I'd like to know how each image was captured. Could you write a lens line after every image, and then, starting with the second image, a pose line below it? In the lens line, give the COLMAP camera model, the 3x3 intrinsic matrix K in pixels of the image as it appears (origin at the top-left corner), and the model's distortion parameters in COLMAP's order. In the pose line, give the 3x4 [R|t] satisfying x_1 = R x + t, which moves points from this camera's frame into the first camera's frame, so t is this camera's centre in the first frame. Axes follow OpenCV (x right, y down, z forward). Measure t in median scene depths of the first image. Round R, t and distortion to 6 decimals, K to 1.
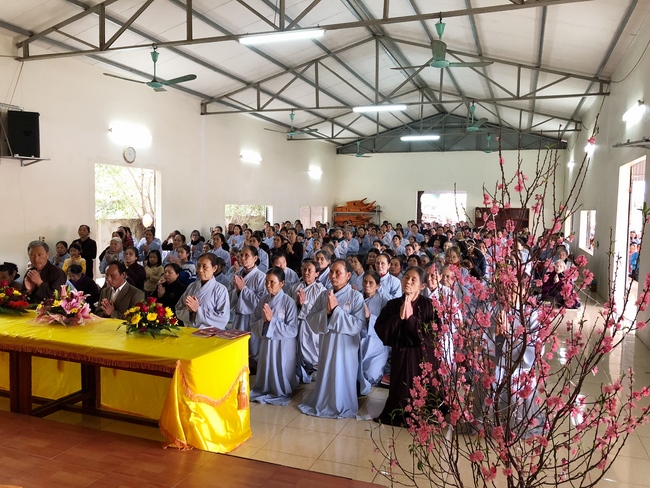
lens RADIAL K [[533.2, 0, 322.4], [0, 533.2, 239.4], [0, 0, 1]] dist [0.012646, 0.006017]
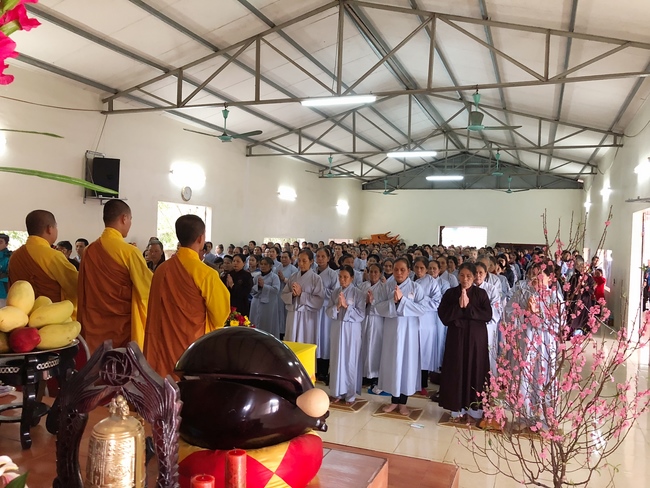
lens RADIAL K [[536.1, 0, 326.5], [0, 536.1, 241.7], [0, 0, 1]] dist [0.015393, -0.008747]
pose [[0.999761, 0.015729, -0.015185, -0.052562], [-0.016473, 0.998607, -0.050136, -0.007754], [0.014375, 0.050374, 0.998627, -0.102812]]
